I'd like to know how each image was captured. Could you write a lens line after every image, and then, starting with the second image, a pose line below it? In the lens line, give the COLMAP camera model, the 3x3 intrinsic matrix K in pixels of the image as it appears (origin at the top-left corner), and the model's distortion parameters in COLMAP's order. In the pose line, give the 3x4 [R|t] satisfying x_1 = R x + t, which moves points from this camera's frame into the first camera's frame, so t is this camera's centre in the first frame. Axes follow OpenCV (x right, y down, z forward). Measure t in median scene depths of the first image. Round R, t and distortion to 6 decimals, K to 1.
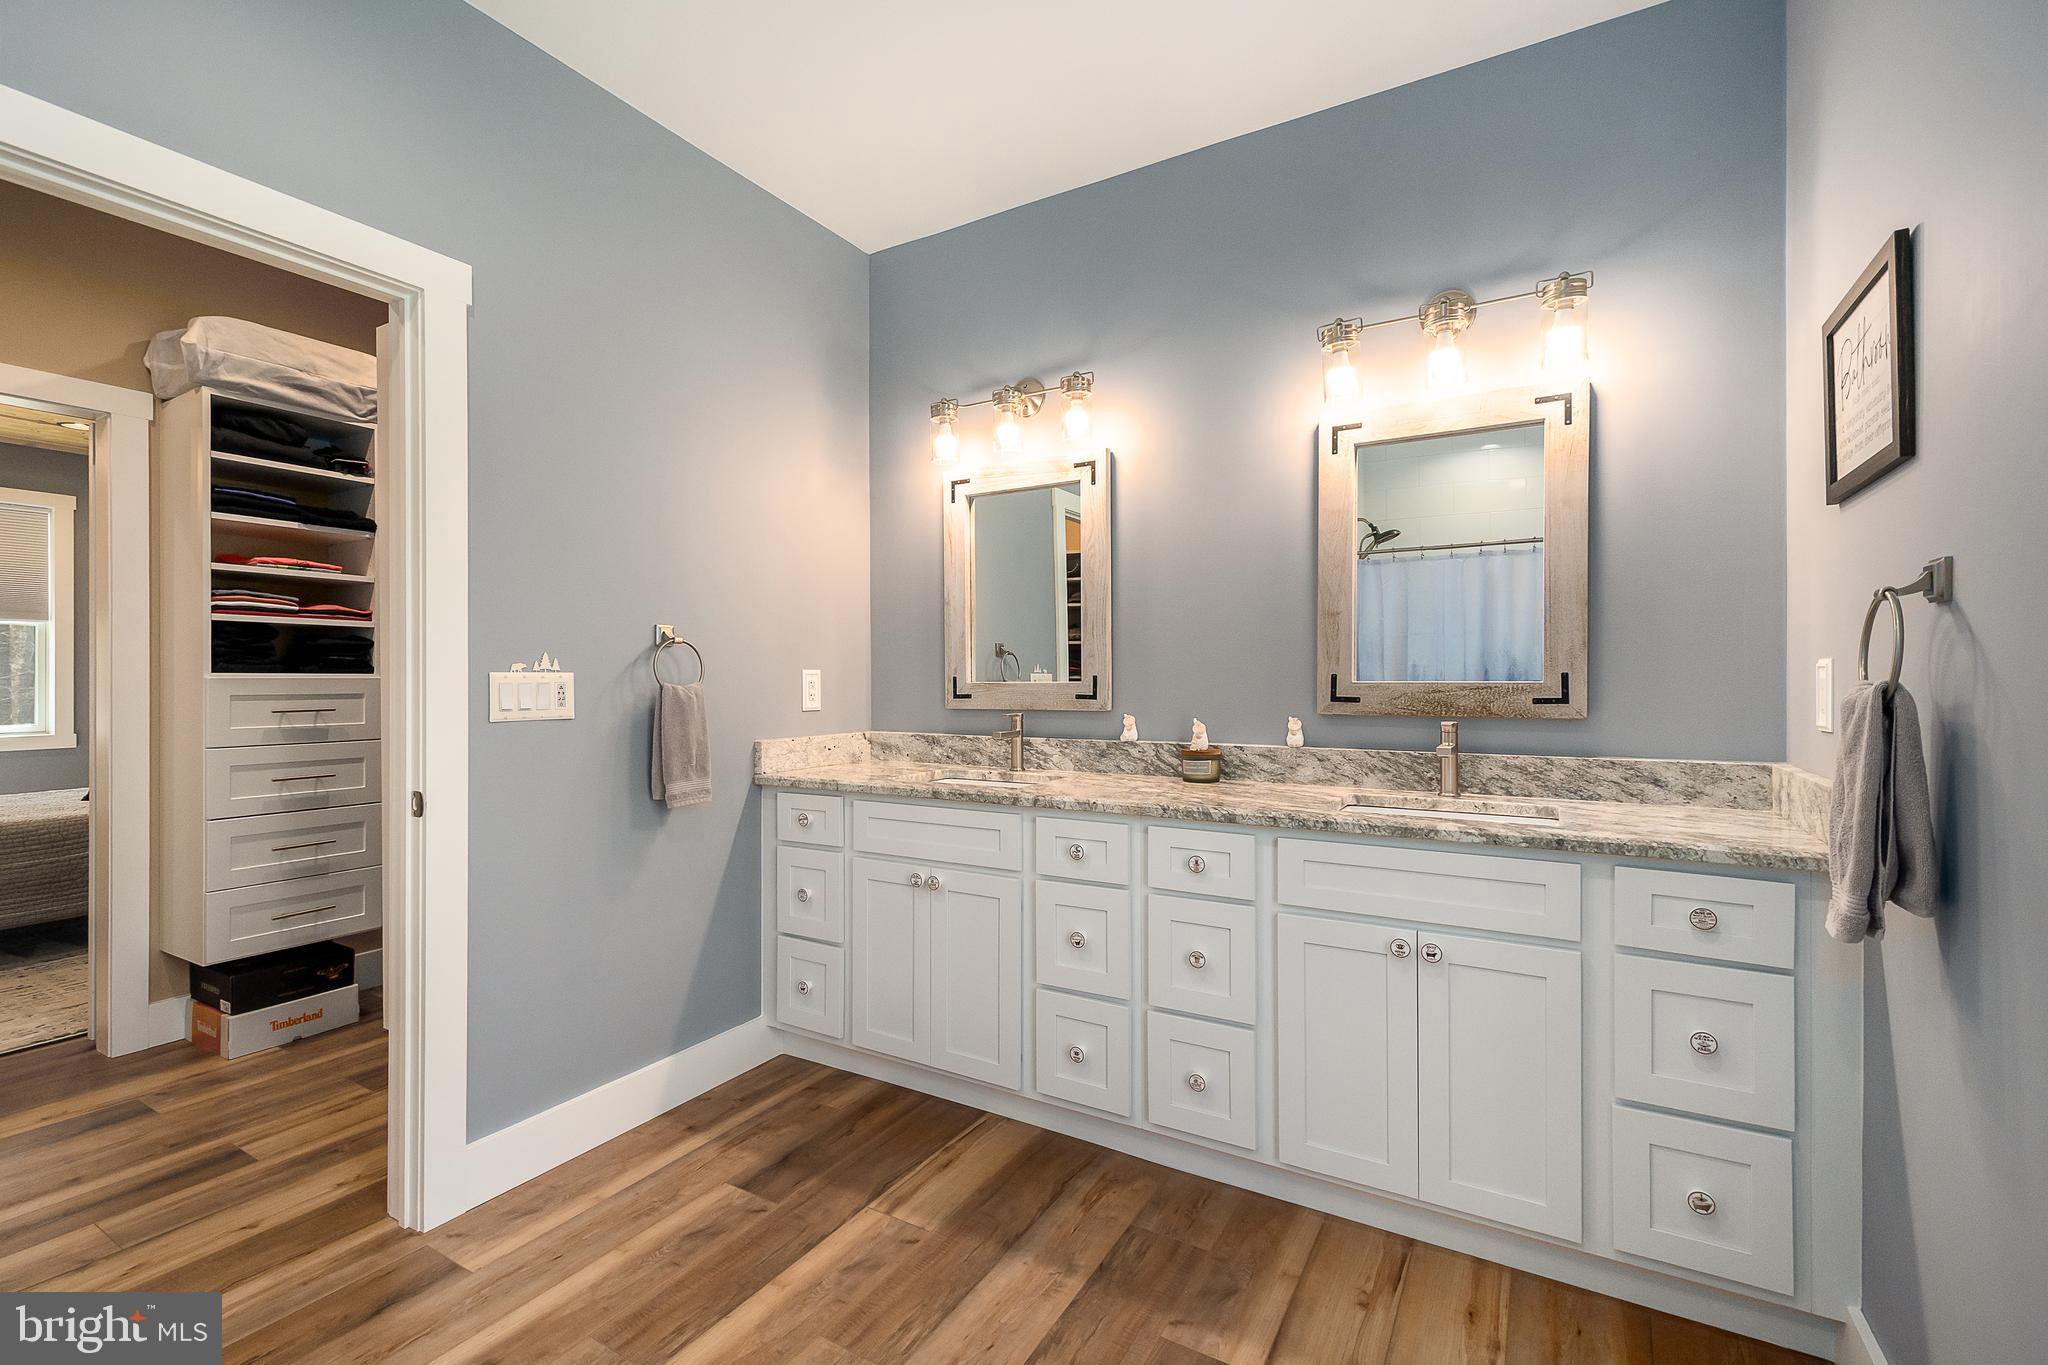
lens RADIAL K [[897.9, 0, 1027.5], [0, 897.9, 682.8], [0, 0, 1]] dist [0.013303, -0.003570]
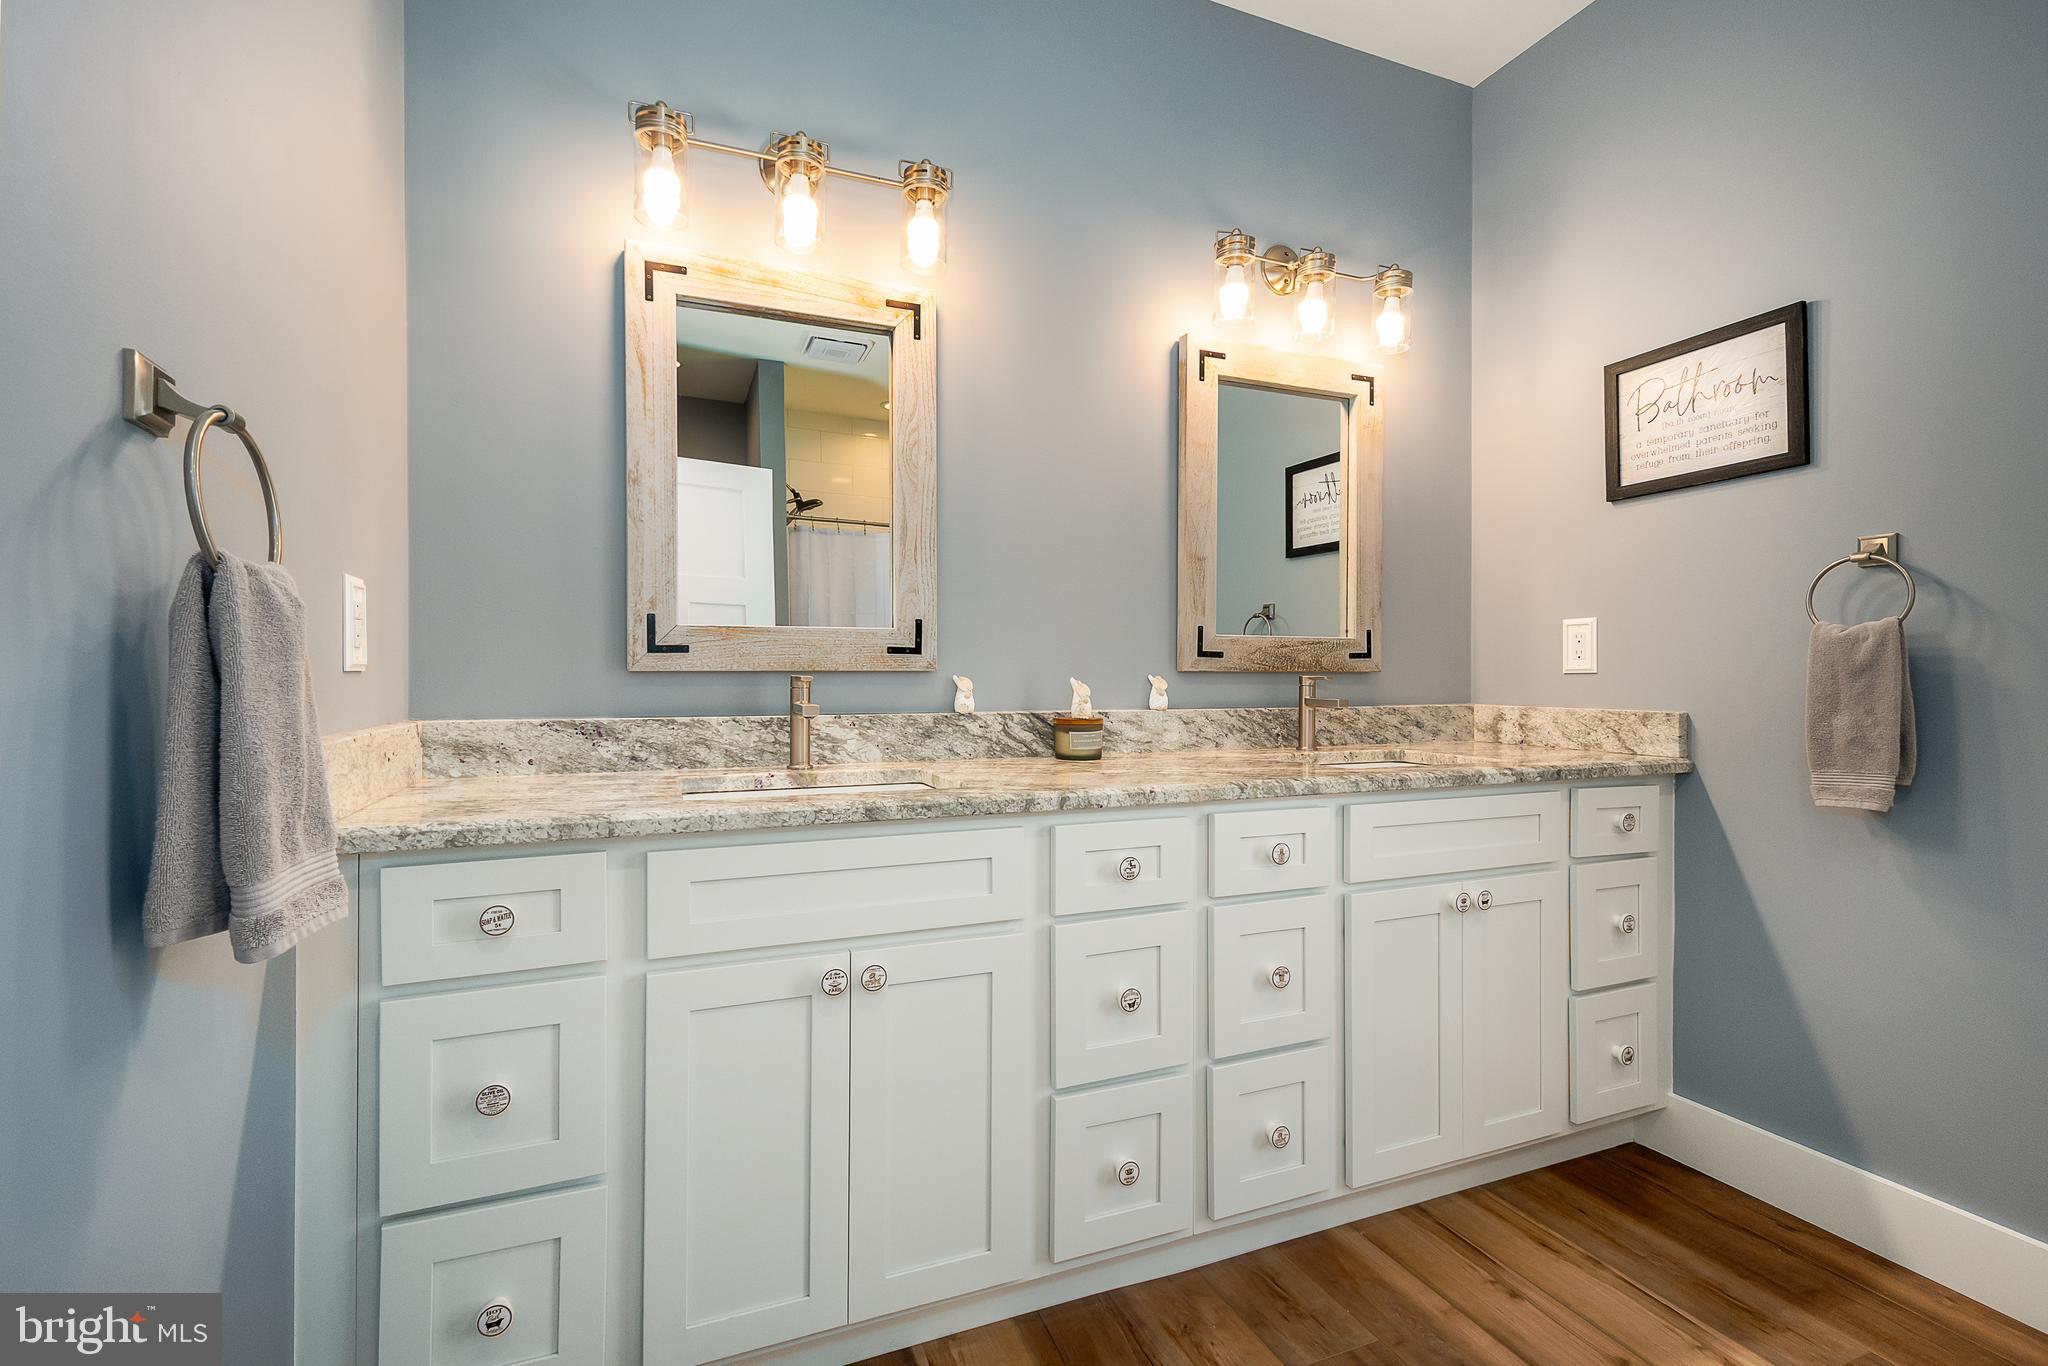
lens RADIAL K [[897.9, 0, 1021.3], [0, 897.9, 674.4], [0, 0, 1]] dist [0.013303, -0.003570]
pose [[0.611050, 0.002866, 0.791587, -0.465985], [0.002031, 0.999984, -0.005189, 0.041896], [-0.791590, 0.004778, 0.611034, 0.580778]]
